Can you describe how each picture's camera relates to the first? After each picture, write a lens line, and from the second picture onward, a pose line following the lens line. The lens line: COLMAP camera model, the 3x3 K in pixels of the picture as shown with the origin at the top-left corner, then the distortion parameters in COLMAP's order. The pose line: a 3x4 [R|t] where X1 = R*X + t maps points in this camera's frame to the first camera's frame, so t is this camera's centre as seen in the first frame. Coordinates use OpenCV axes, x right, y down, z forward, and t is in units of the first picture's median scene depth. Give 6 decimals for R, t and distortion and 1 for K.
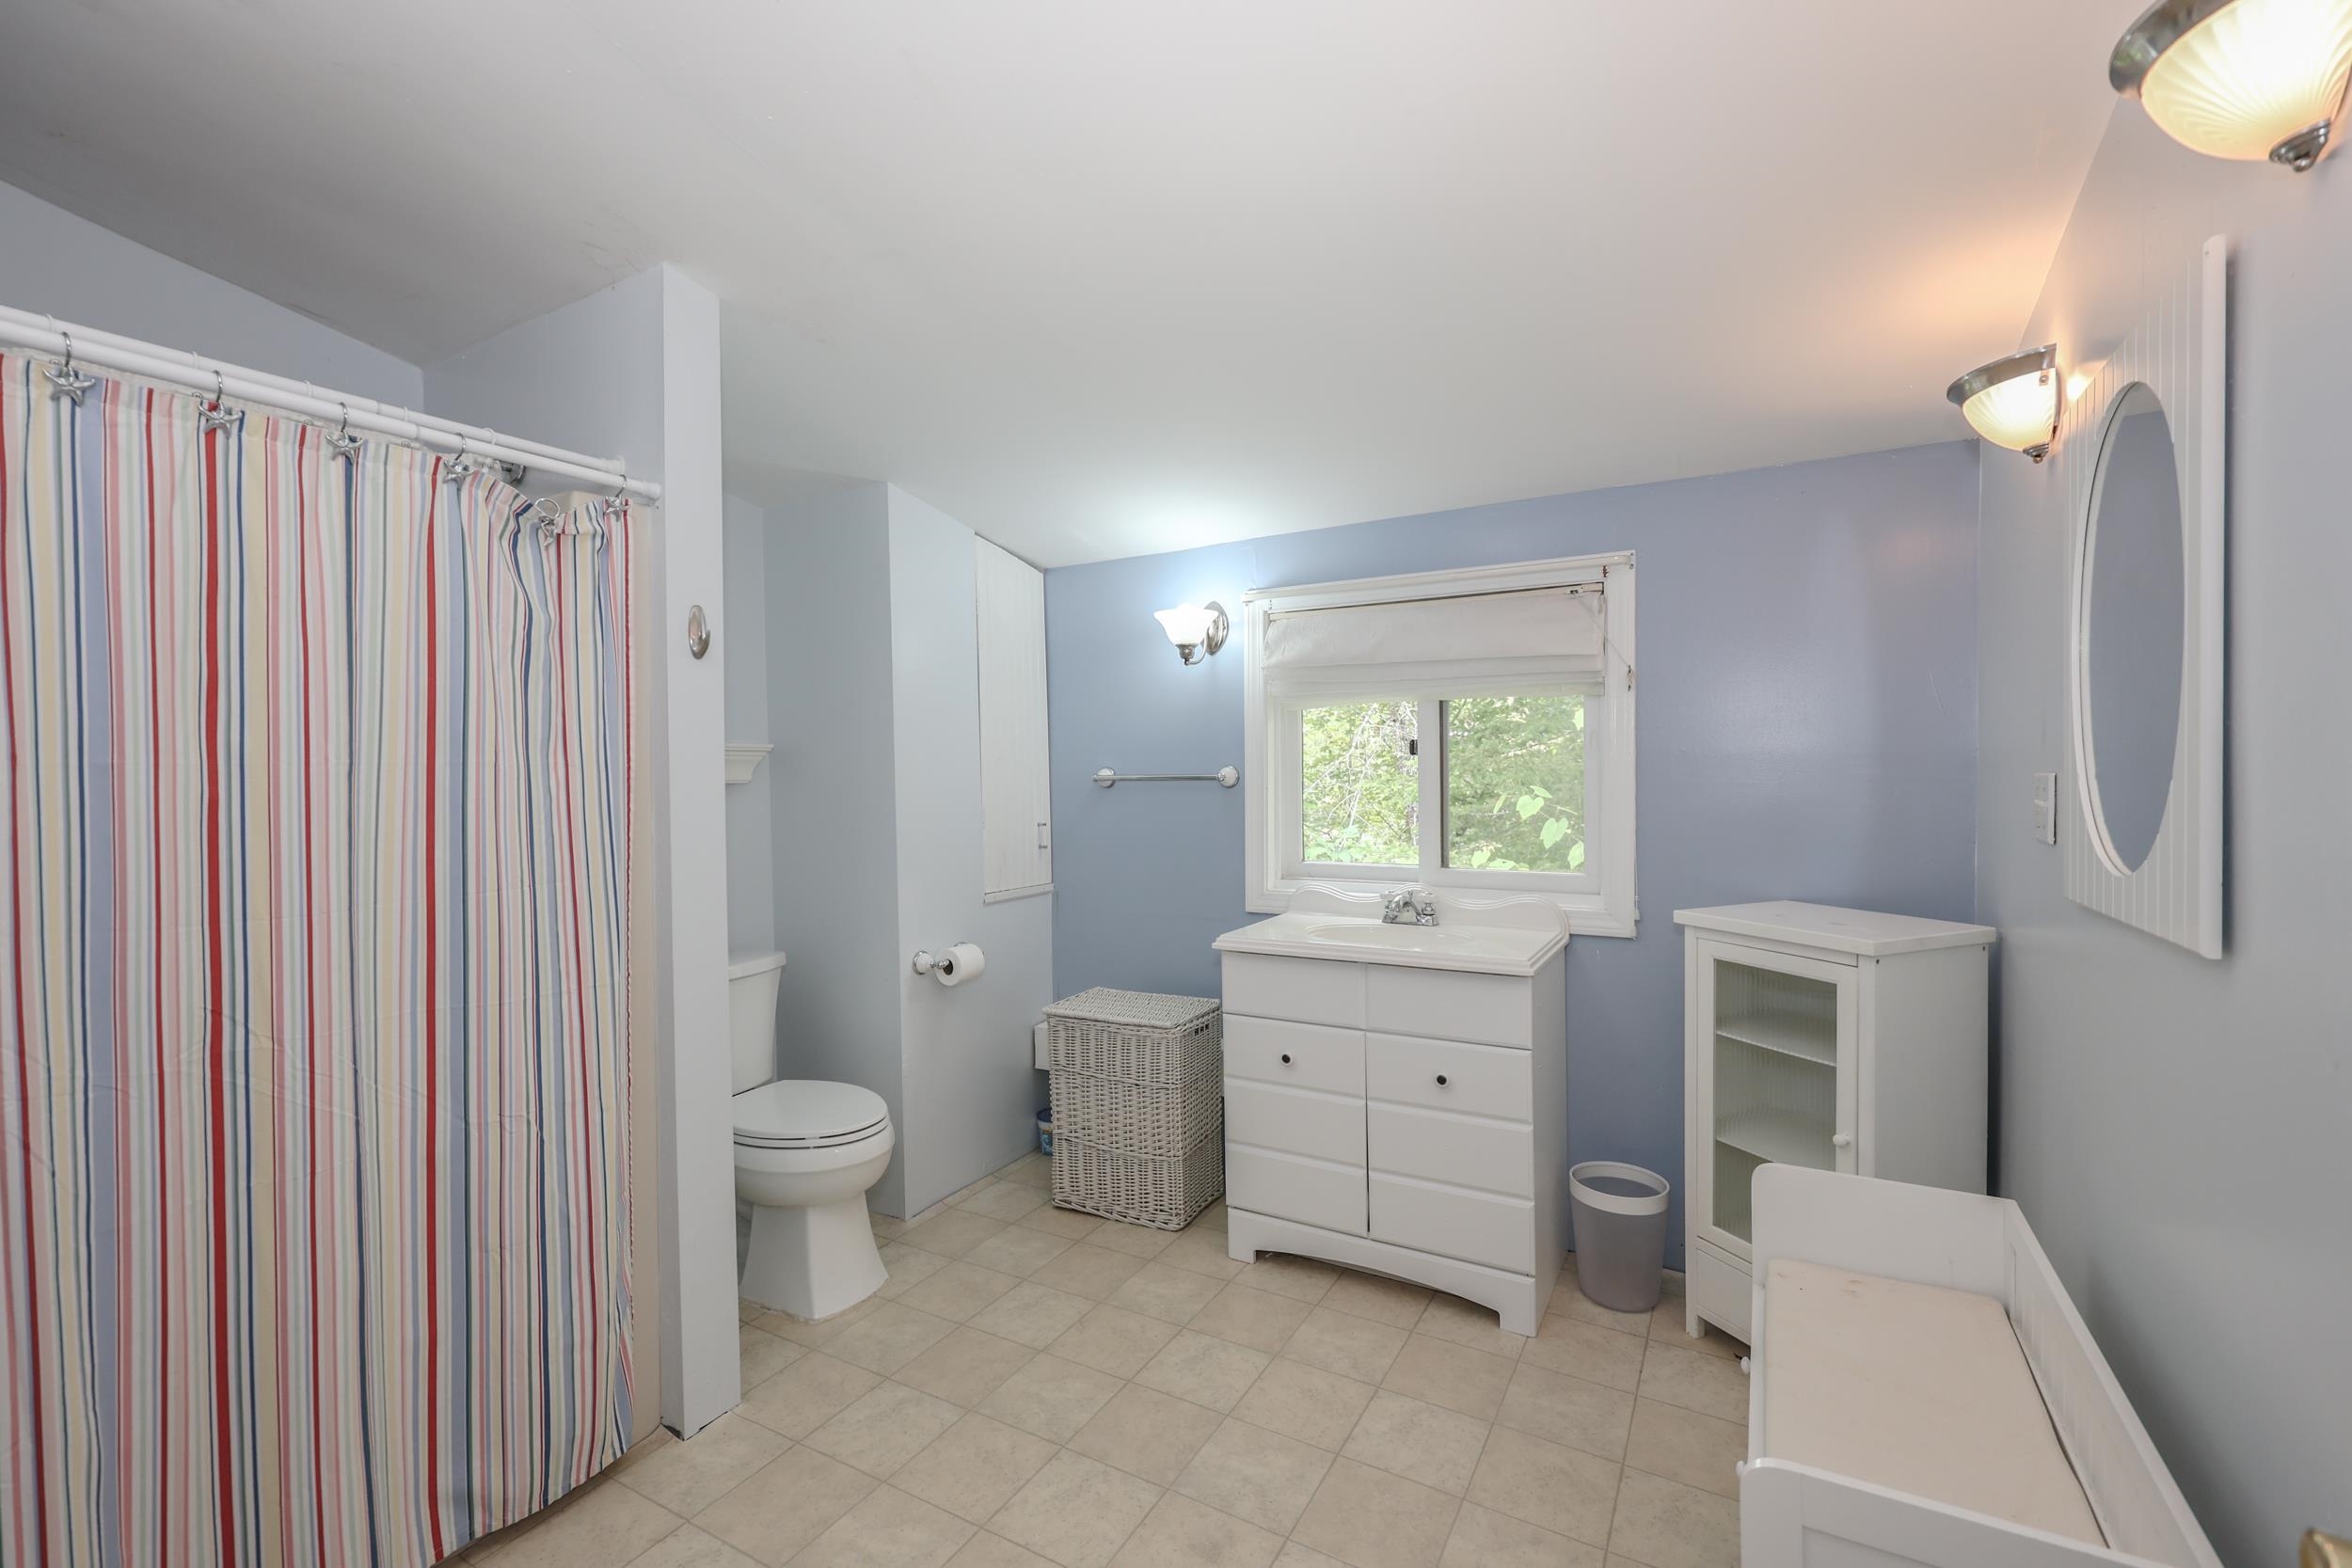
lens RADIAL K [[968.3, 0, 1178.6], [0, 968.3, 783.6], [0, 0, 1]] dist [0.006131, -0.000047]
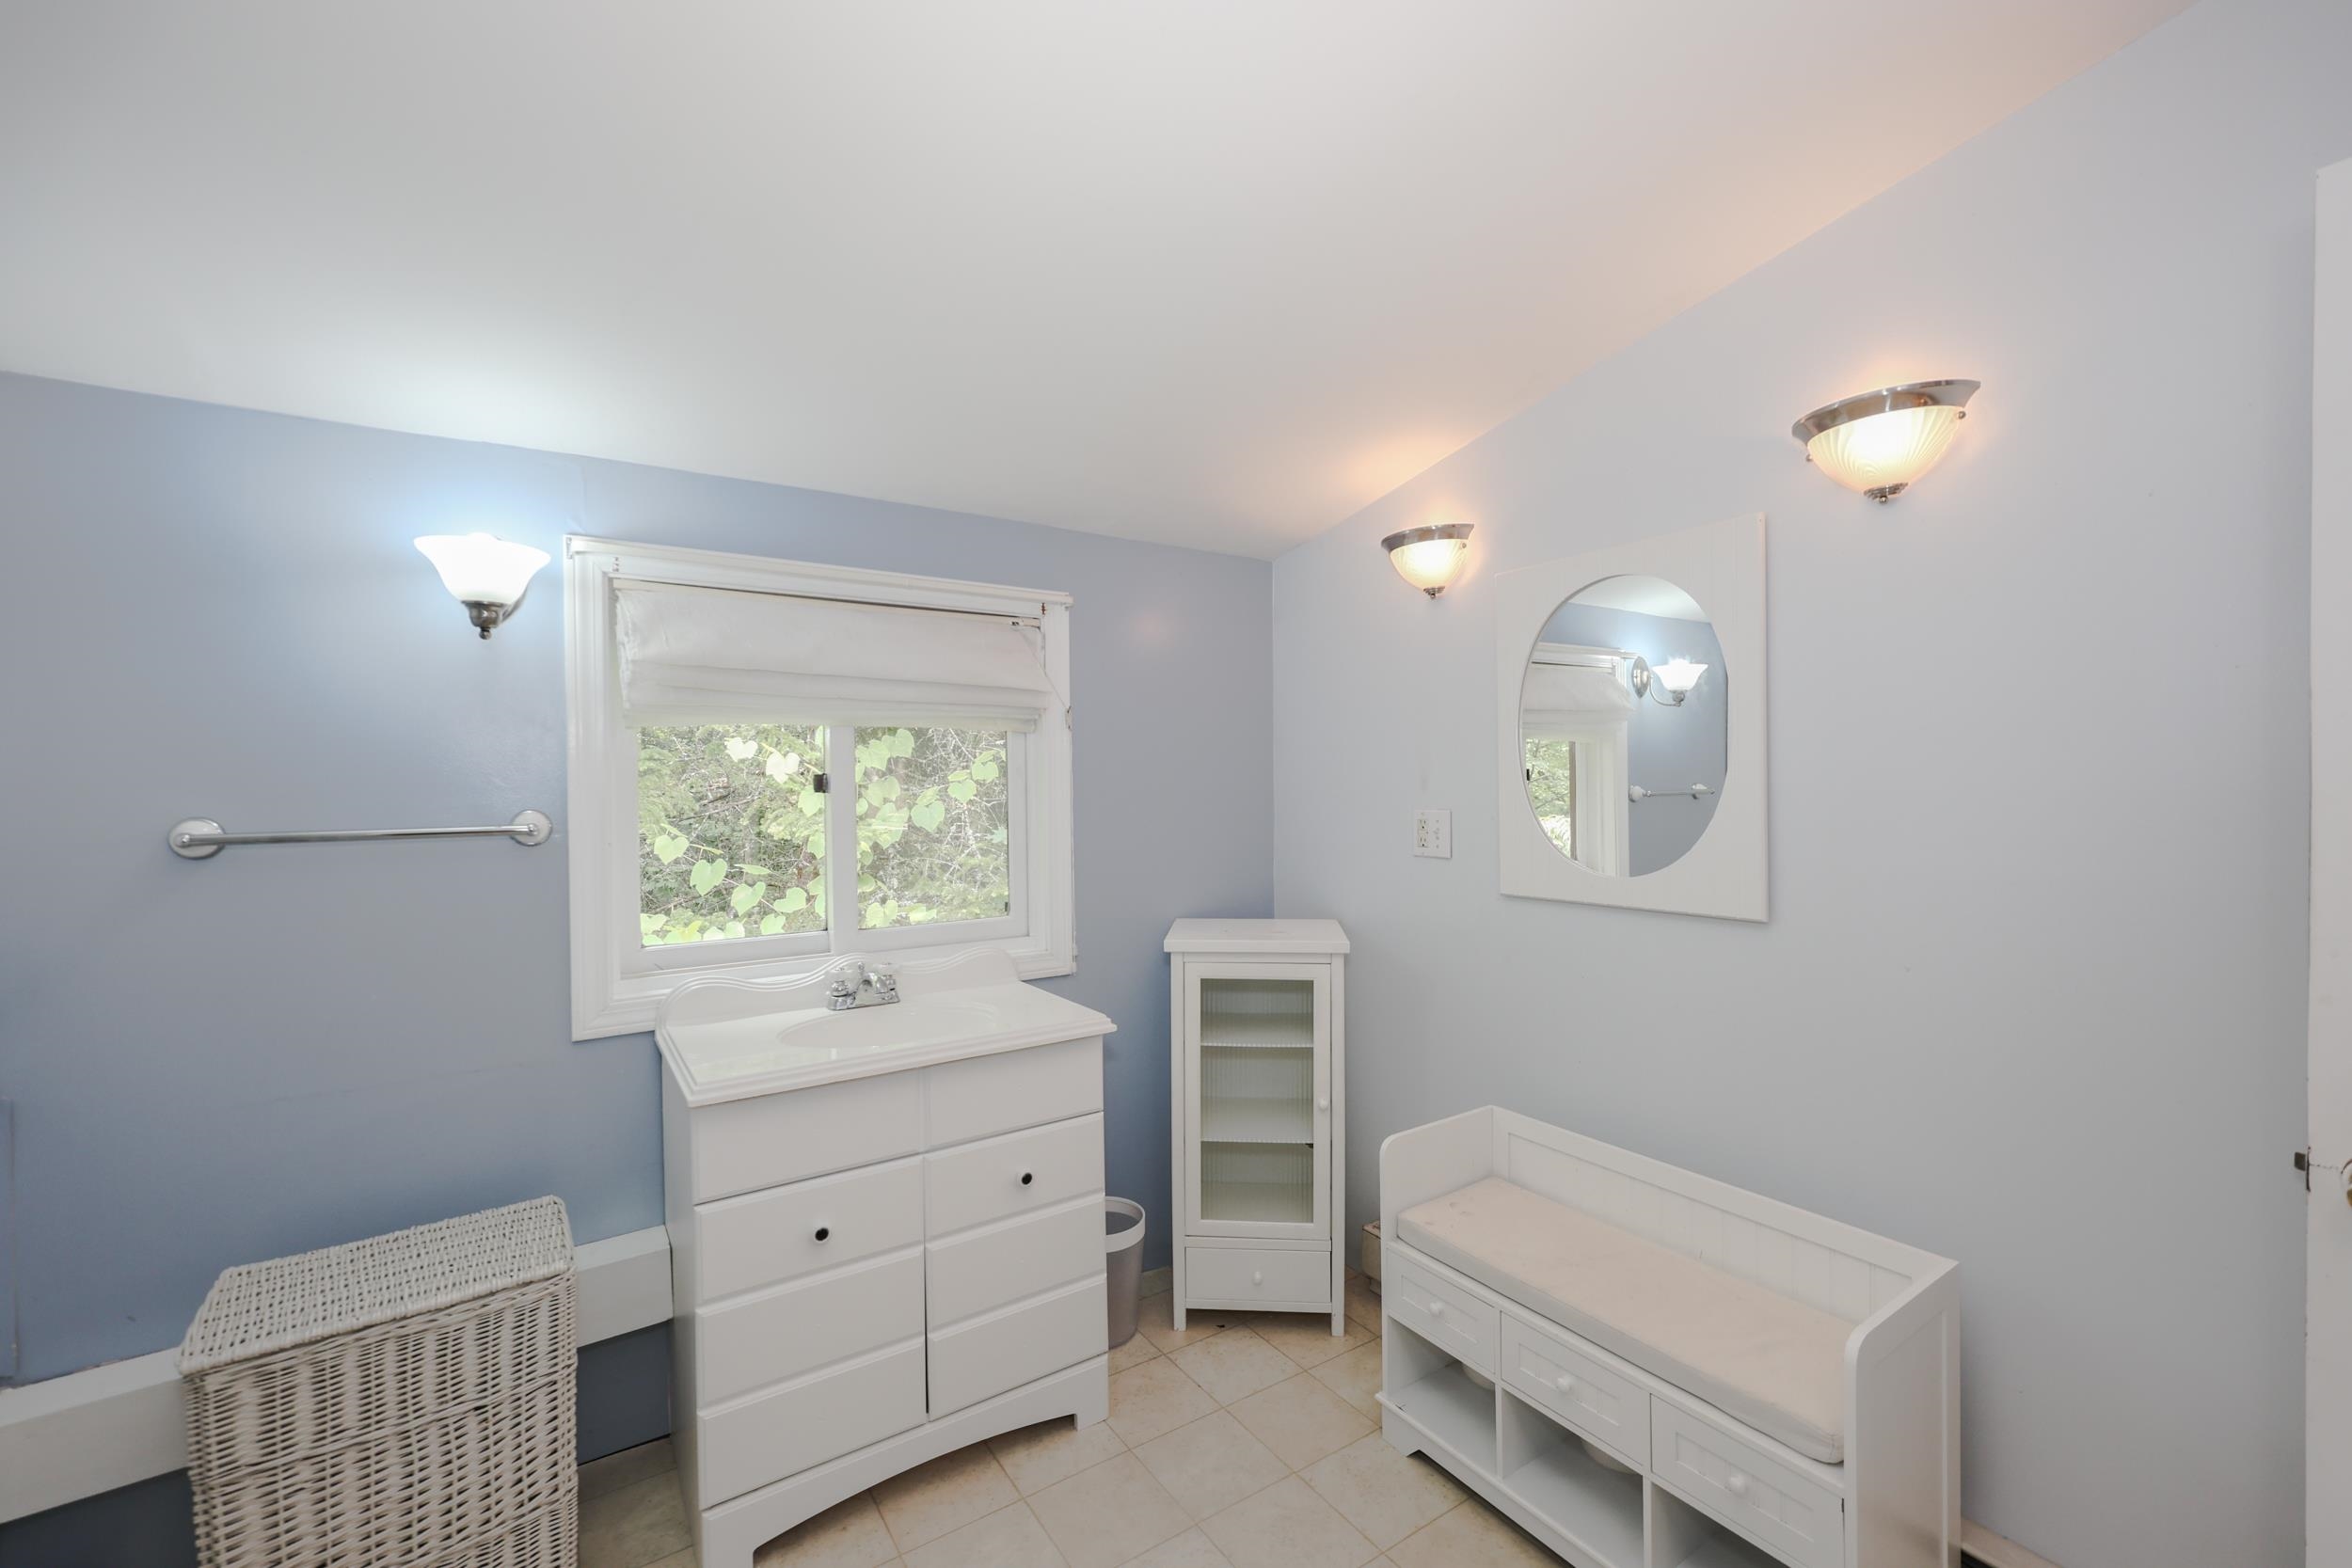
lens RADIAL K [[968.3, 0, 1171.3], [0, 968.3, 776.1], [0, 0, 1]] dist [0.006131, -0.000047]
pose [[0.449659, 0.006134, 0.893179, -0.365944], [0.012171, 0.999841, -0.012994, -0.030726], [-0.893118, 0.016714, 0.449513, 0.414470]]
